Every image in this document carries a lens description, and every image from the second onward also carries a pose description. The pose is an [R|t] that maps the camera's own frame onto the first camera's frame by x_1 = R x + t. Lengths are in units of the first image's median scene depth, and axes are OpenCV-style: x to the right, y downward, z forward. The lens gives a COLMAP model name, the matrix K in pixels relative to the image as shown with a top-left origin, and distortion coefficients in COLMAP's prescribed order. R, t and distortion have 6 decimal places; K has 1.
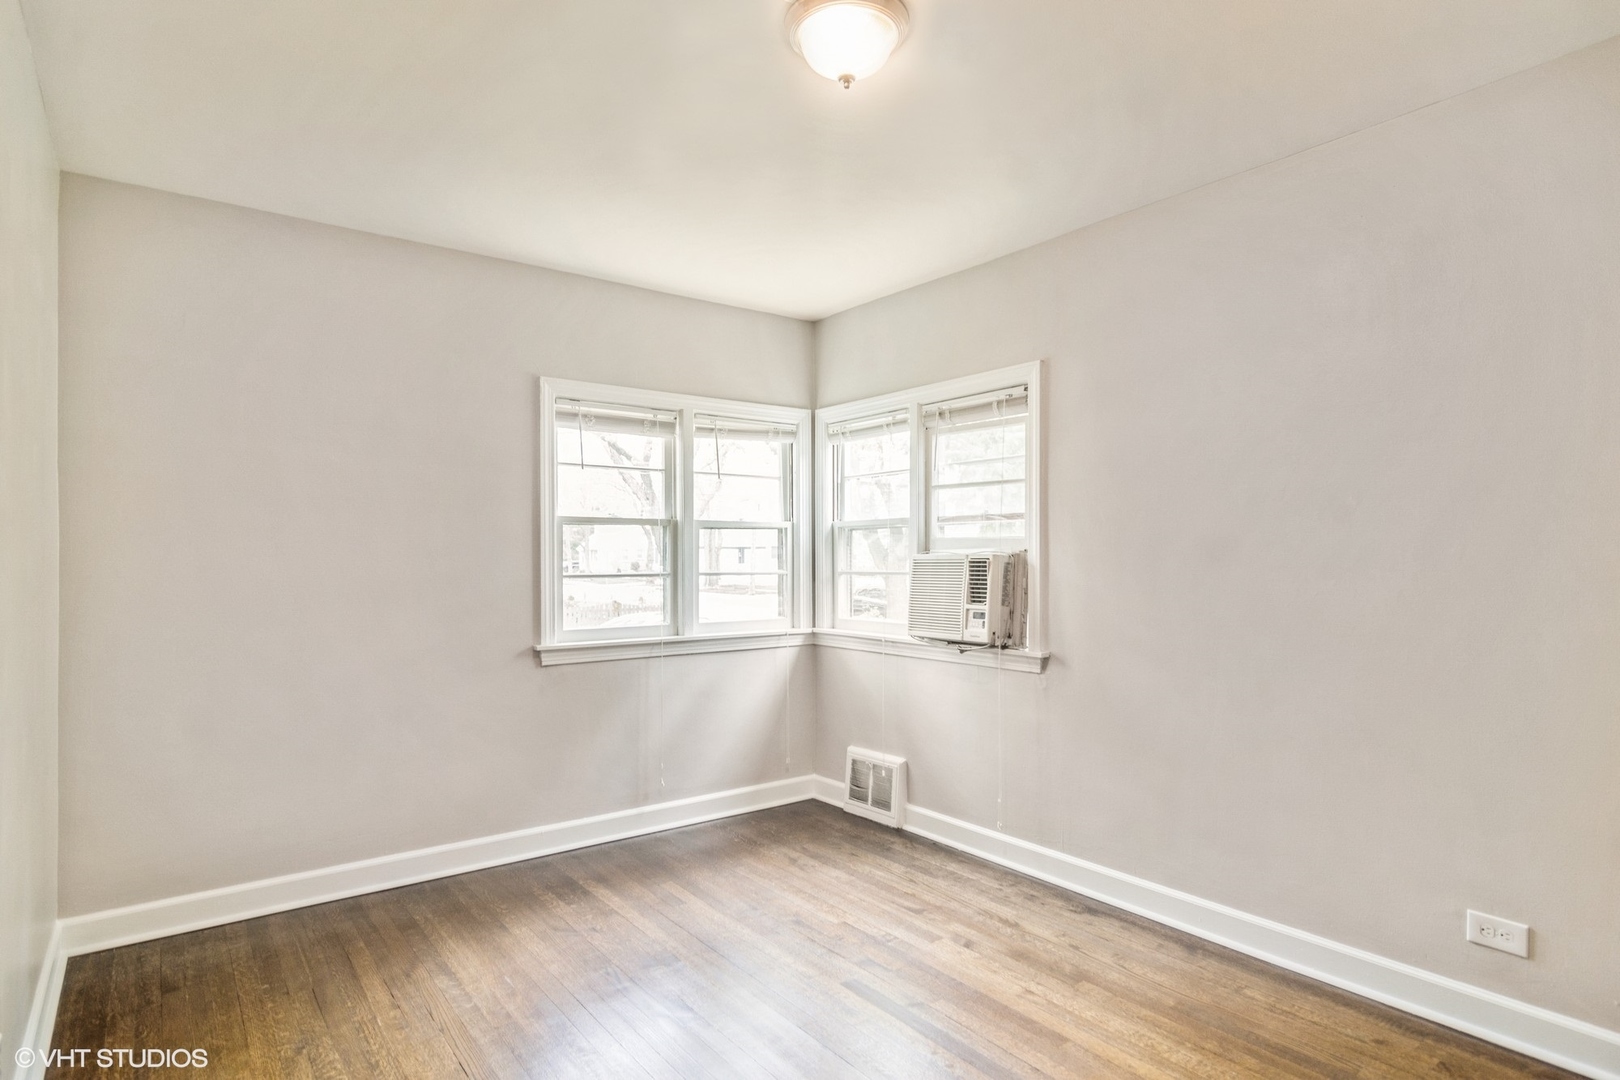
lens RADIAL K [[878.9, 0, 824.2], [0, 878.9, 552.8], [0, 0, 1]] dist [0.003009, 0.002235]
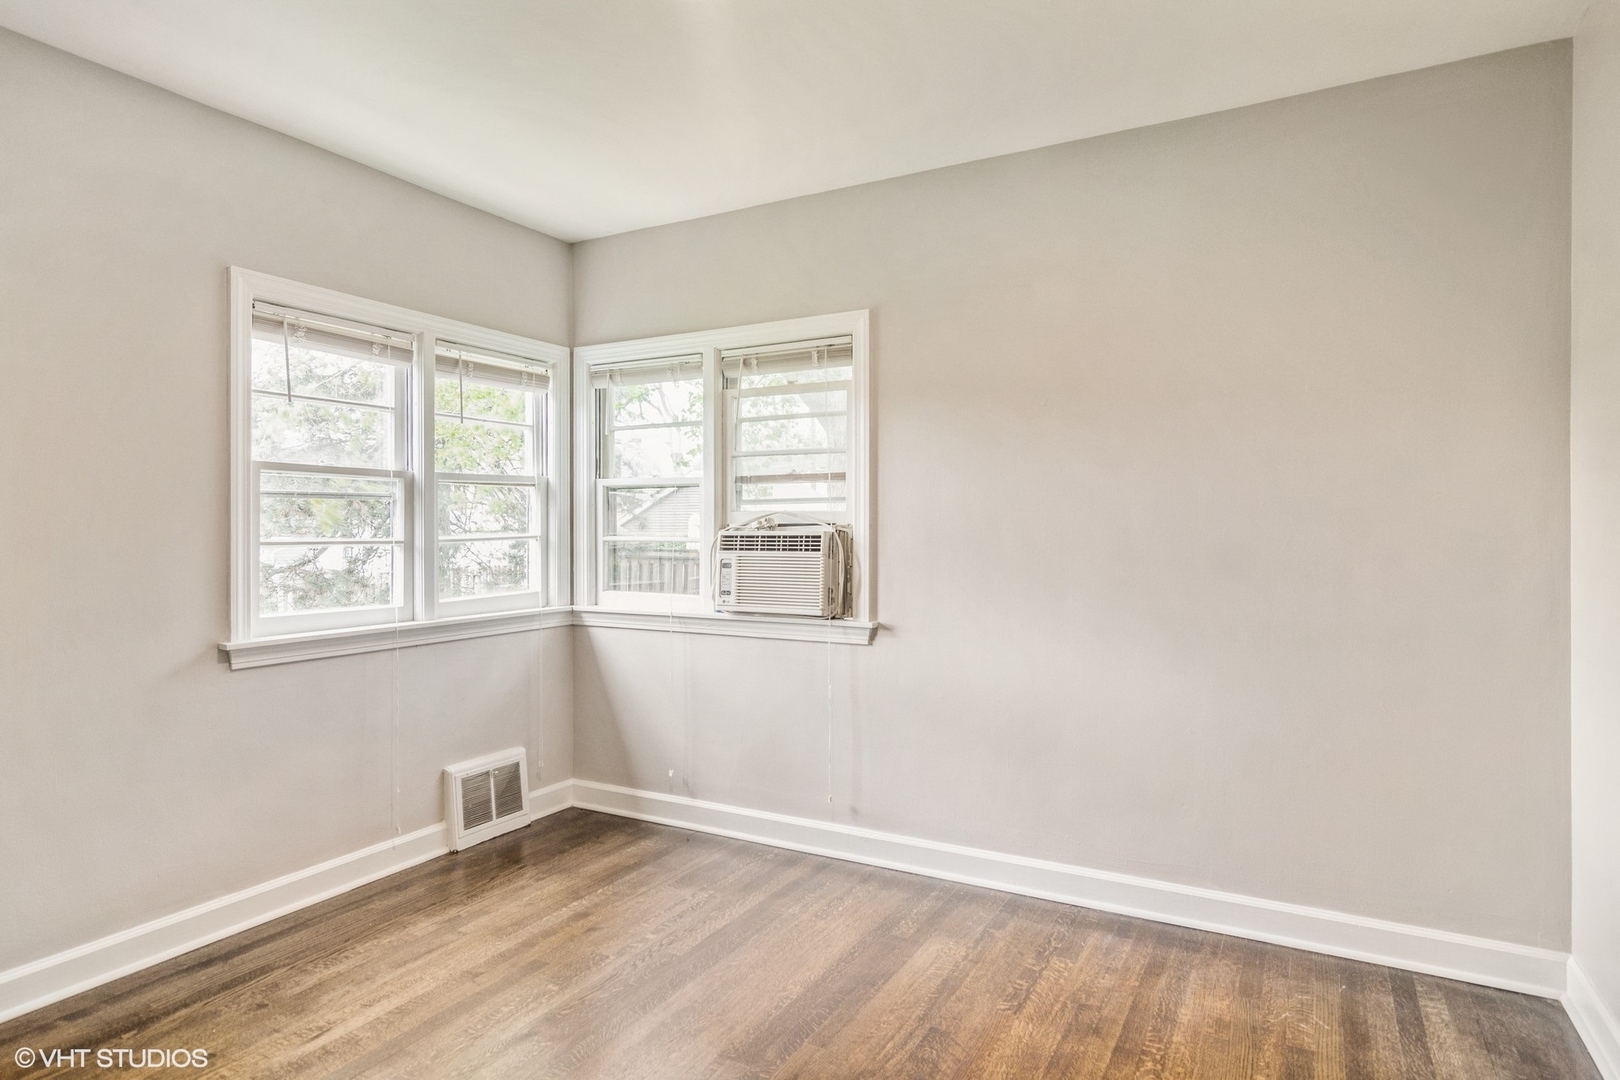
lens RADIAL K [[886.3, 0, 812.1], [0, 886.3, 518.7], [0, 0, 1]] dist [-0.001047, -0.000391]
pose [[0.916471, 0.003670, 0.400083, -0.166311], [-0.000907, 0.999974, -0.007093, 0.009009], [-0.400099, 0.006138, 0.916451, 0.143617]]
